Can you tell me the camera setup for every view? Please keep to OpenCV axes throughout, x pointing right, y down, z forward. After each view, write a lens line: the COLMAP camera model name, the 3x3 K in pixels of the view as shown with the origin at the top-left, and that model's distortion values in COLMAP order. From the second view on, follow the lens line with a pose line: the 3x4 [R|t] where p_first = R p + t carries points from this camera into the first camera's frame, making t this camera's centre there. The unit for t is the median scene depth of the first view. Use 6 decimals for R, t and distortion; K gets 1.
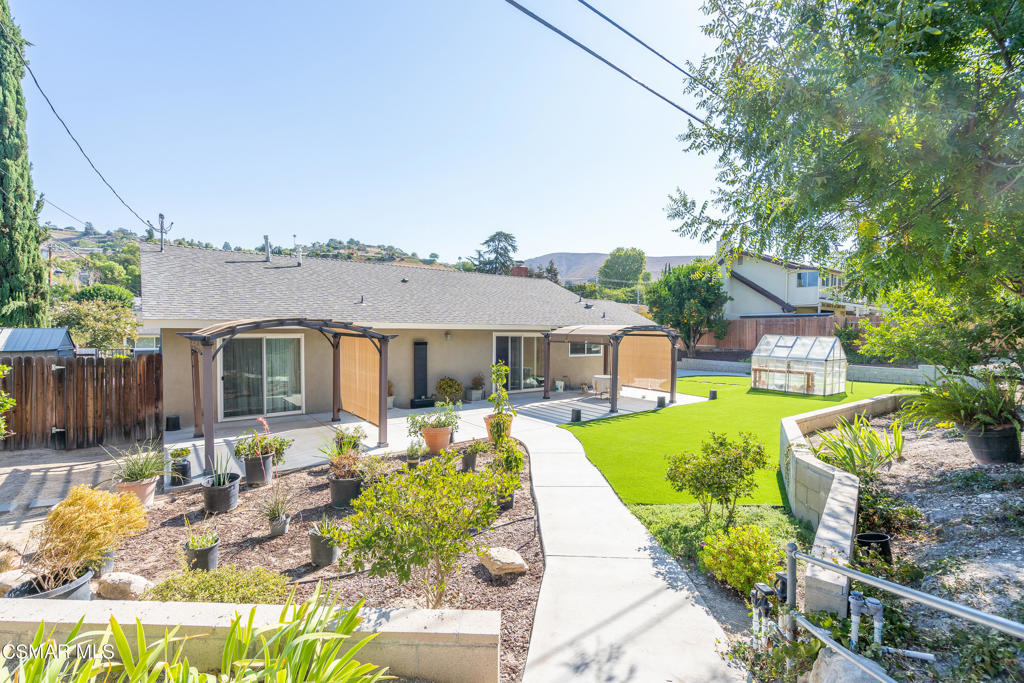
lens RADIAL K [[463.4, 0, 509.2], [0, 463.4, 340.5], [0, 0, 1]] dist [-0.005291, 0.001902]
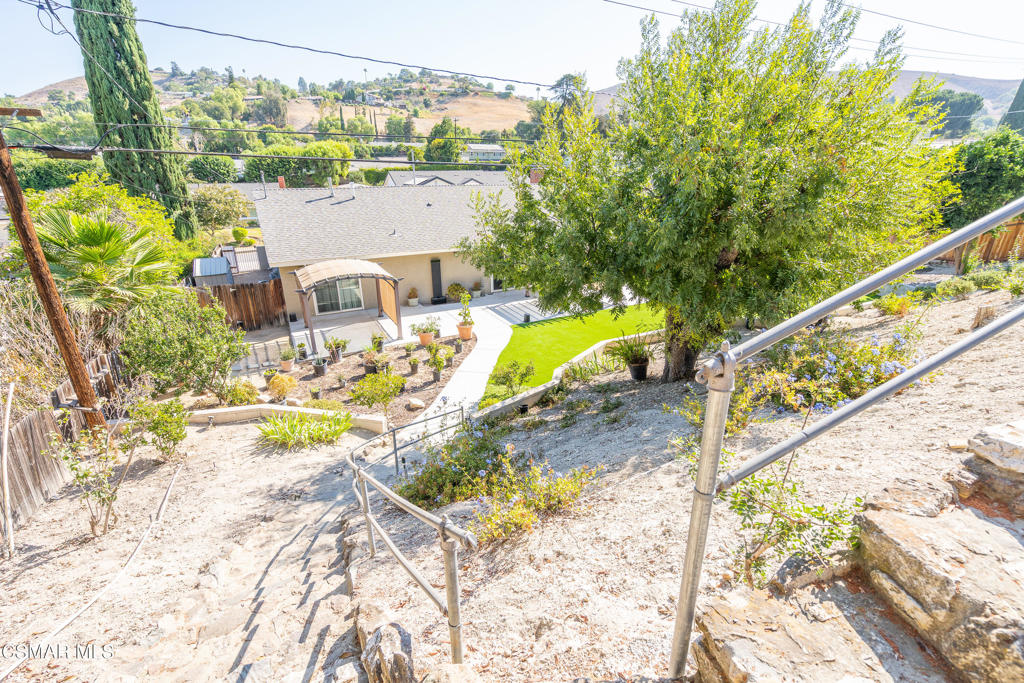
lens RADIAL K [[463.4, 0, 515.5], [0, 463.4, 341.0], [0, 0, 1]] dist [-0.005291, 0.001902]
pose [[0.987056, 0.053799, -0.151085, 0.432722], [-0.000670, 0.943432, 0.331565, -0.354188], [0.160376, -0.327172, 0.931256, -0.607455]]
